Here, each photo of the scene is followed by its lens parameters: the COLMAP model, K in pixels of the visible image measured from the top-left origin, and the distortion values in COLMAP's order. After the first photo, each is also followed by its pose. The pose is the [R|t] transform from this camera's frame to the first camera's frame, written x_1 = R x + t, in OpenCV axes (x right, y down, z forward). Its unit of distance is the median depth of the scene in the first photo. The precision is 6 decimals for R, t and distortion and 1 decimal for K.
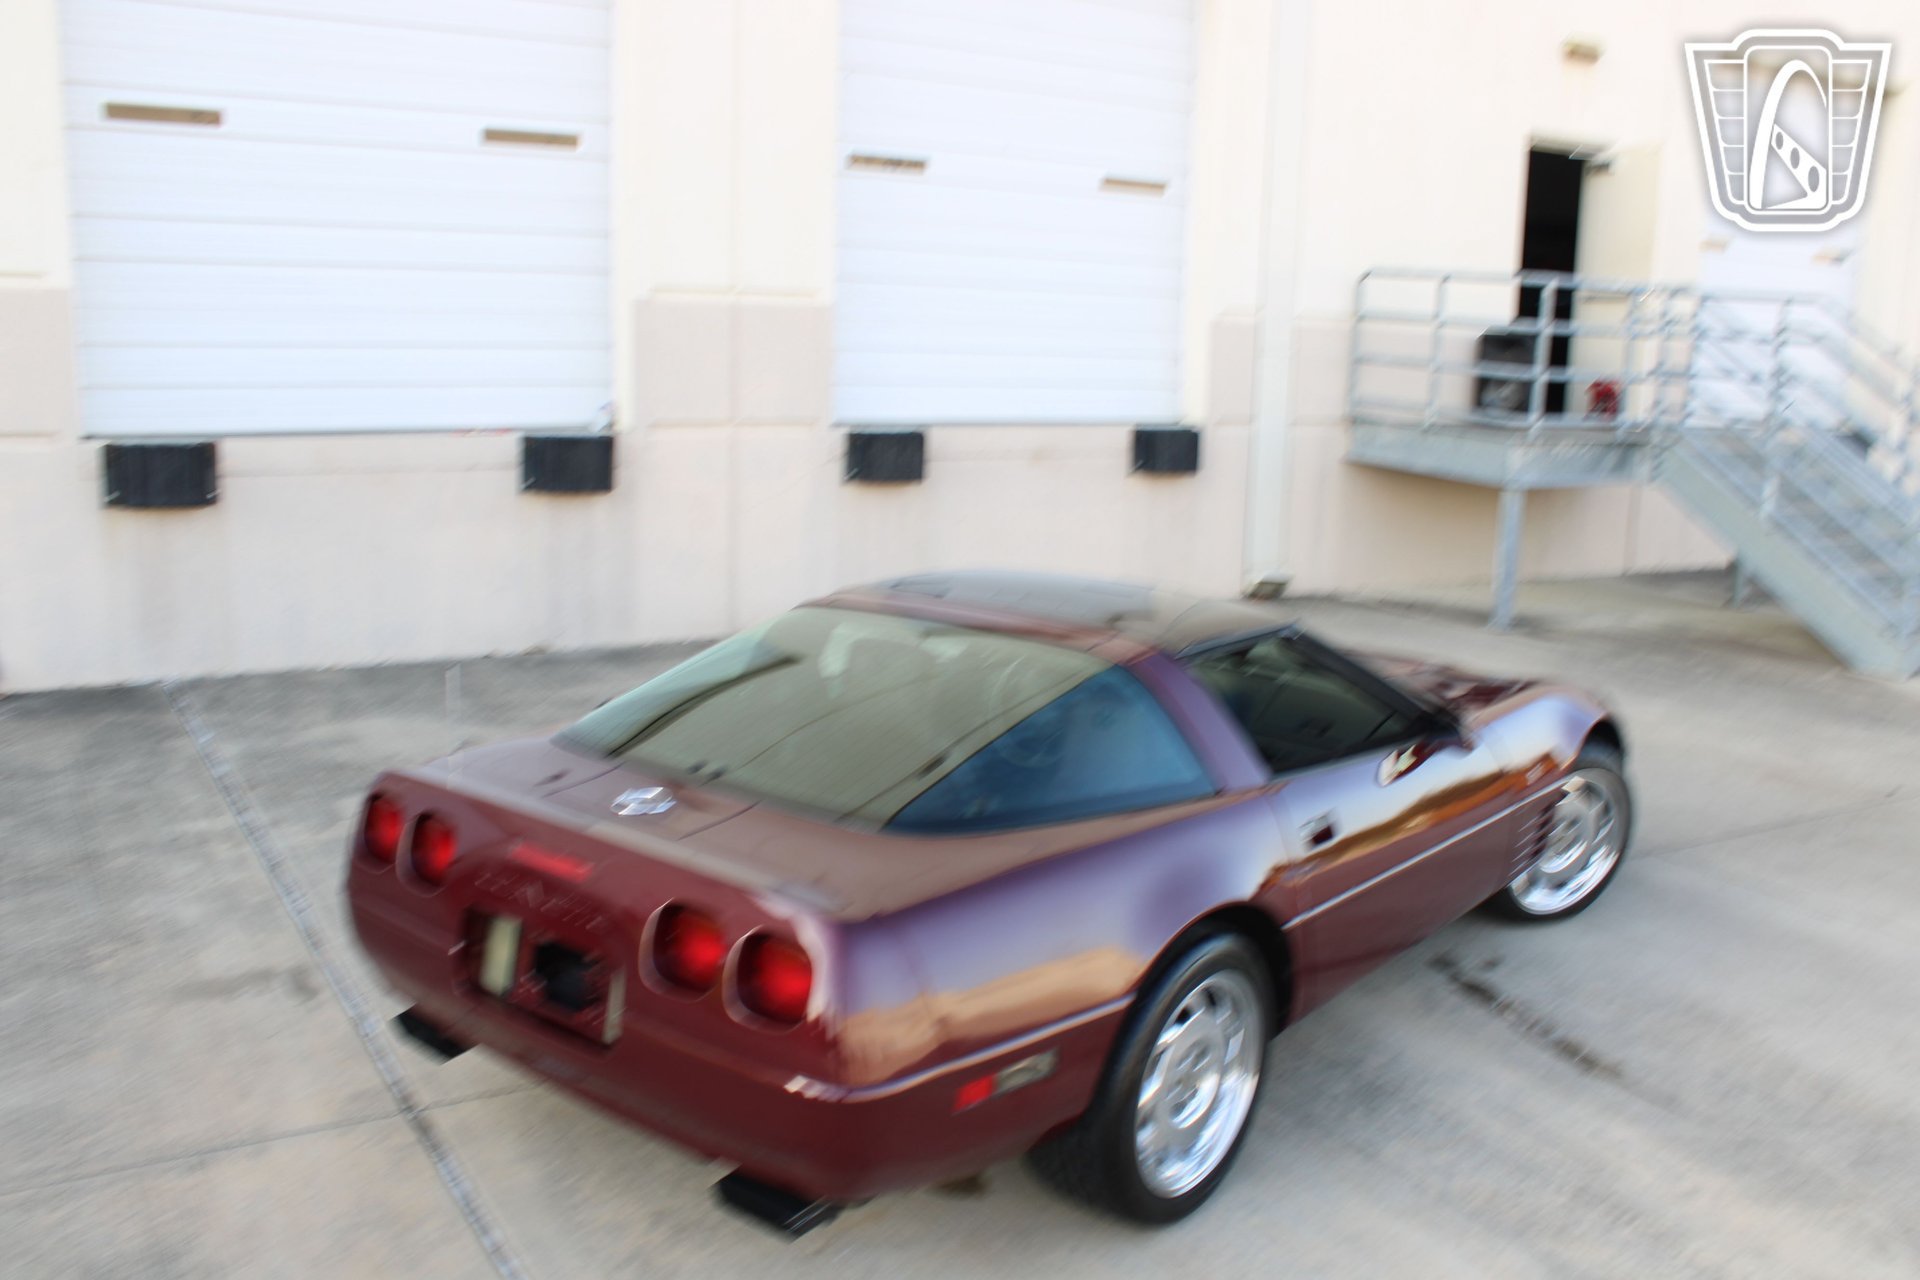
lens RADIAL K [[1739.5, 0, 950.9], [0, 1739.5, 659.0], [0, 0, 1]] dist [-0.109887, 0.043409]
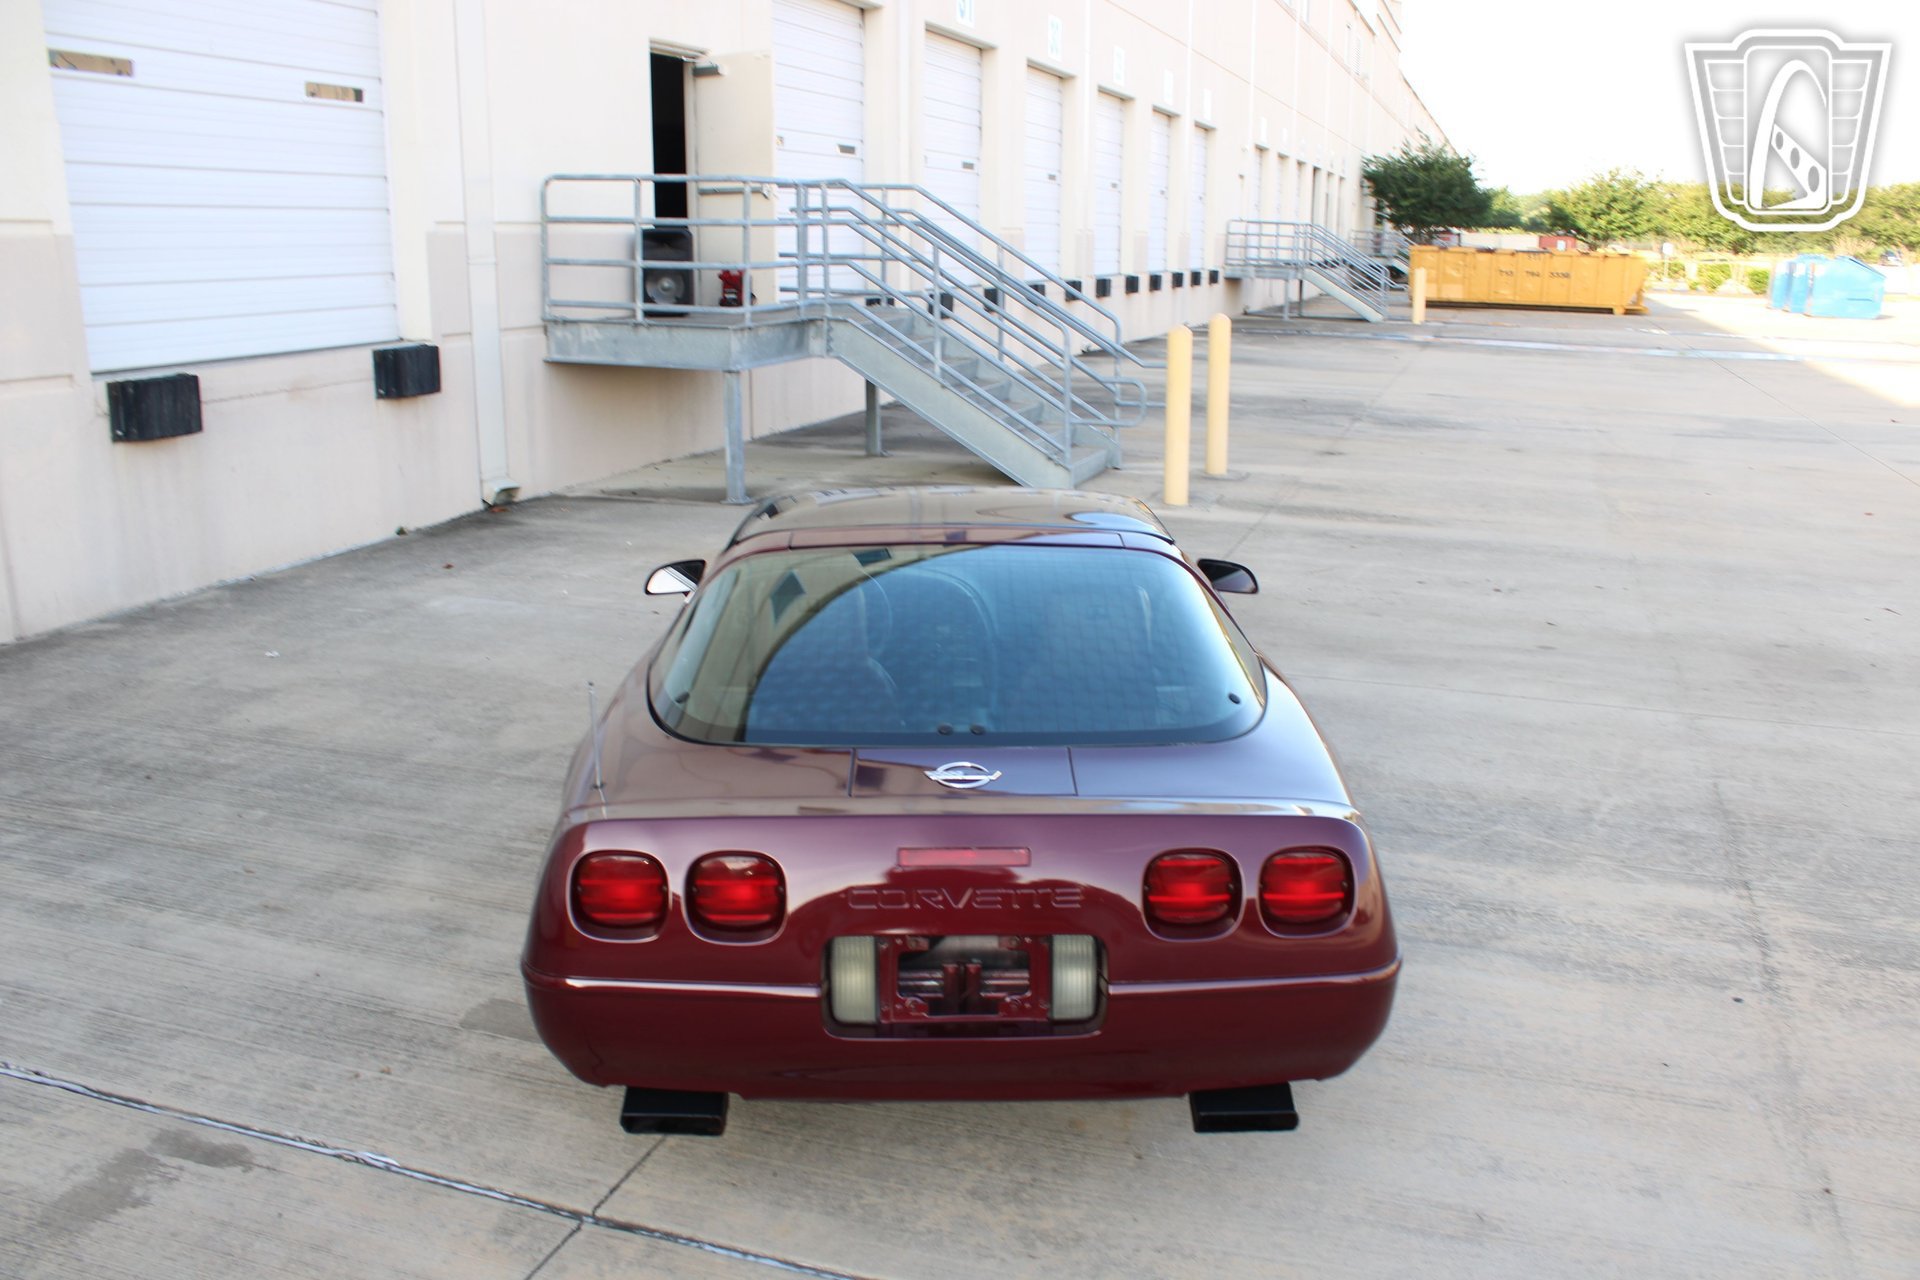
lens RADIAL K [[1635.0, 0, 976.9], [0, 1635.0, 694.1], [0, 0, 1]] dist [-0.155945, 0.123428]
pose [[0.755001, -0.207209, 0.622124, -0.507934], [0.145867, 0.978059, 0.148737, -0.064701], [-0.639294, -0.021549, 0.768661, 0.231543]]
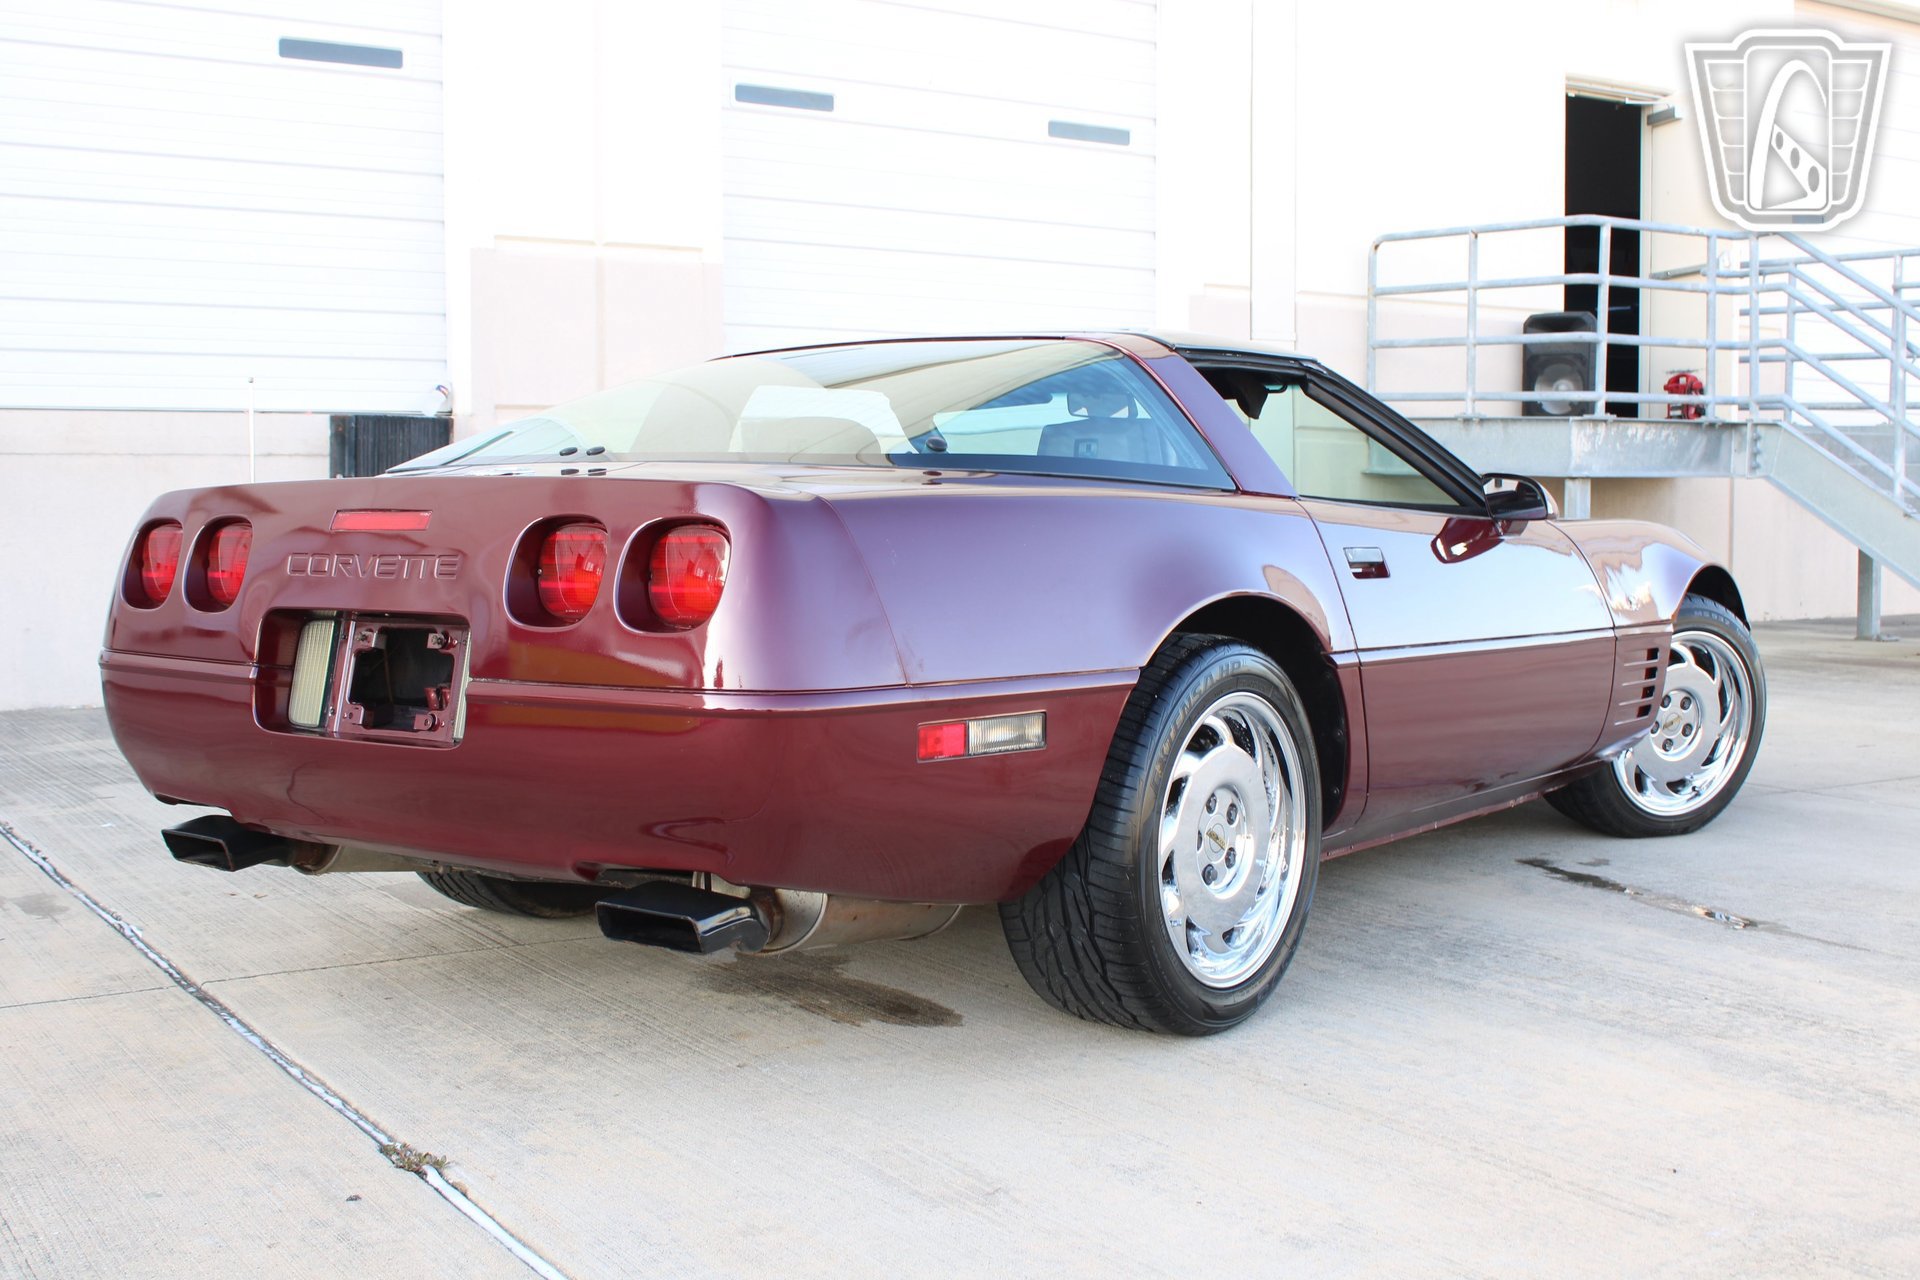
lens RADIAL K [[2194.6, 0, 942.4], [0, 2194.6, 654.9], [0, 0, 1]] dist [-0.078599, 0.000000]
pose [[0.998954, -0.031430, 0.033198, -0.010491], [0.035366, 0.991461, -0.125519, 0.210646], [-0.028969, 0.126562, 0.991536, 0.025974]]
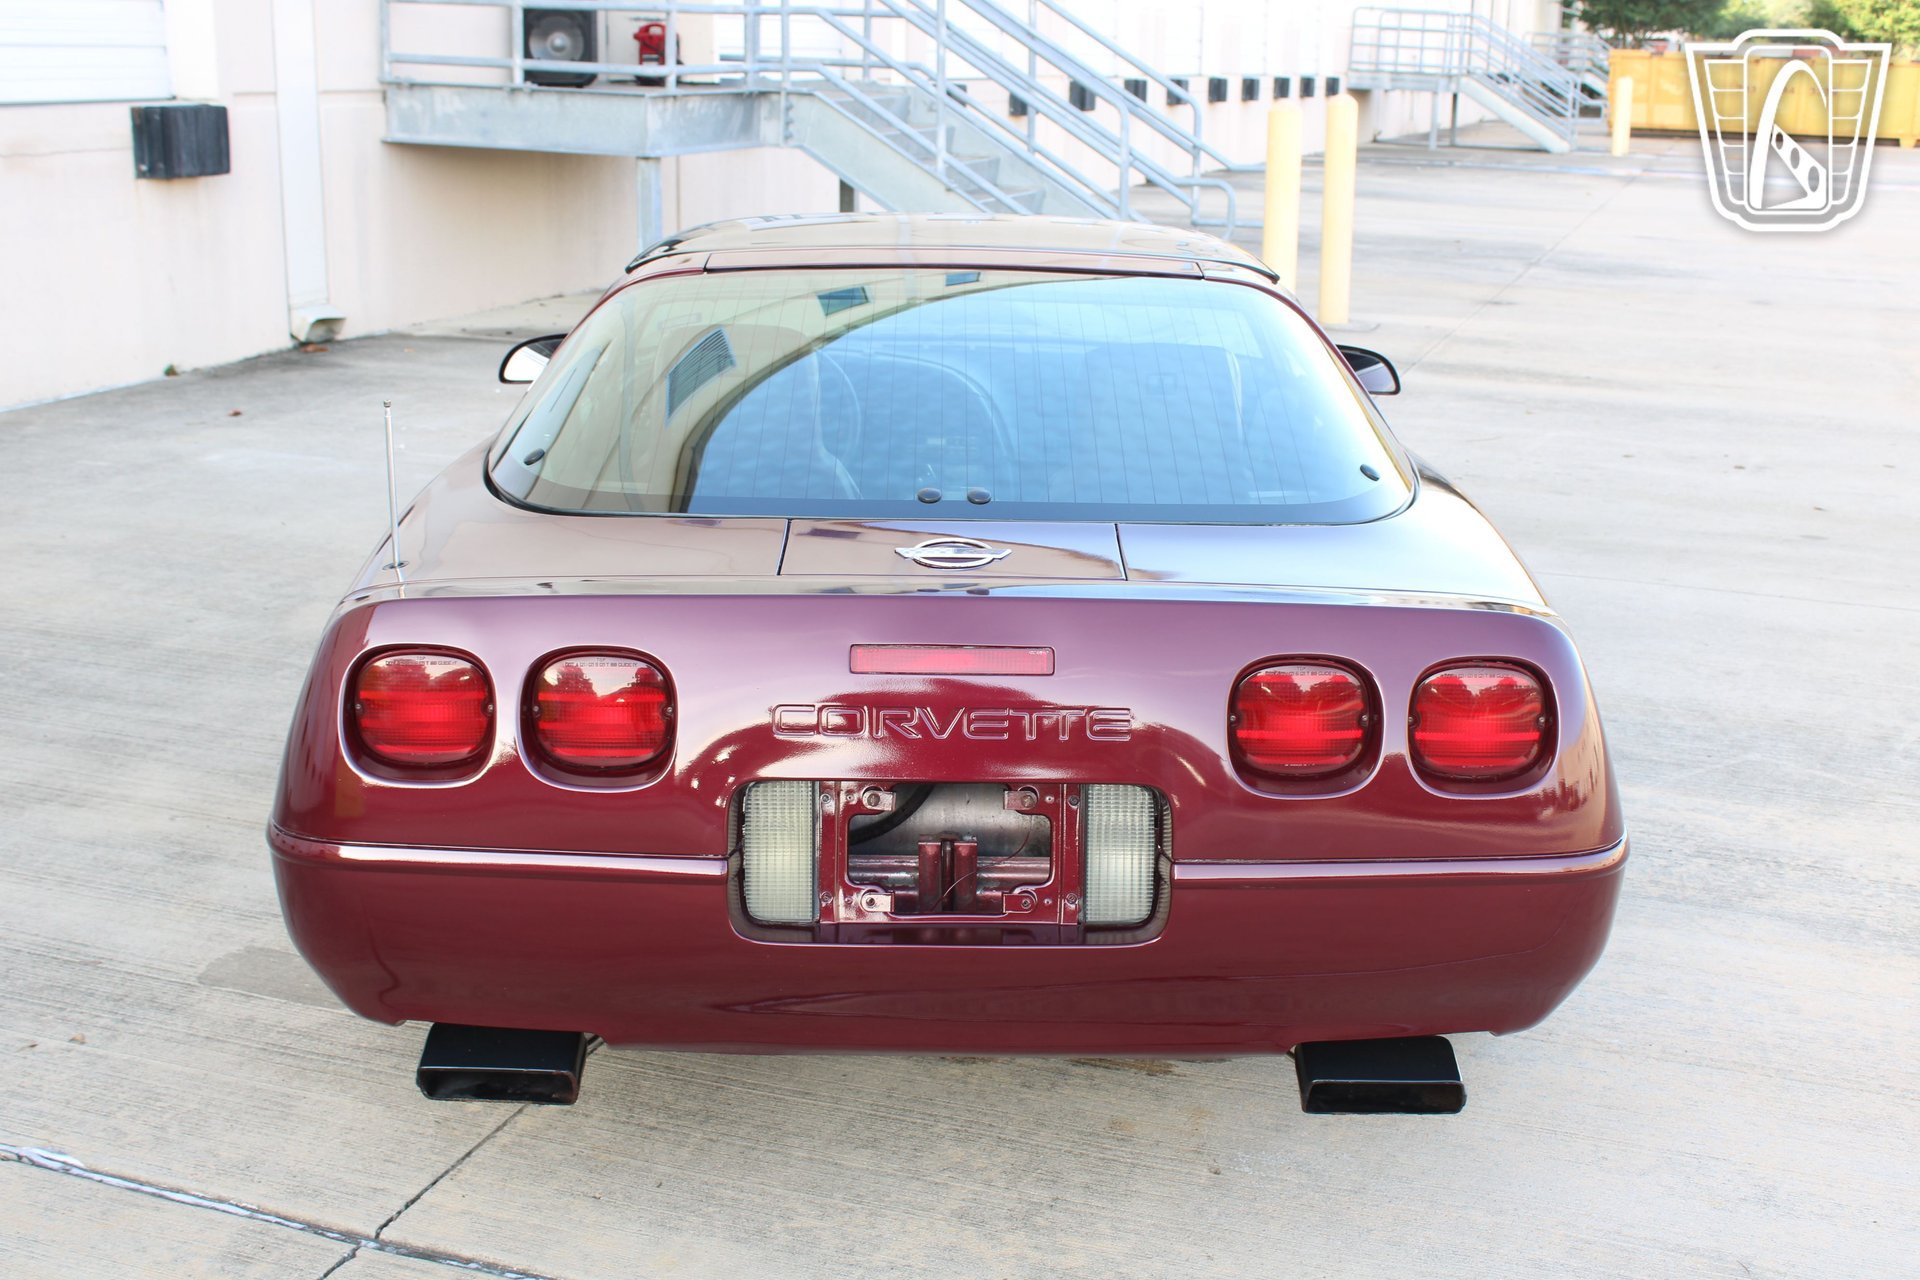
lens RADIAL K [[2239.7, 0, 966.4], [0, 2239.7, 715.5], [0, 0, 1]] dist [-0.071093, 0.000000]
pose [[0.765653, -0.202883, 0.610422, -0.475723], [0.133030, 0.978385, 0.158322, 0.010372], [-0.629348, -0.040015, 0.776093, 0.278502]]
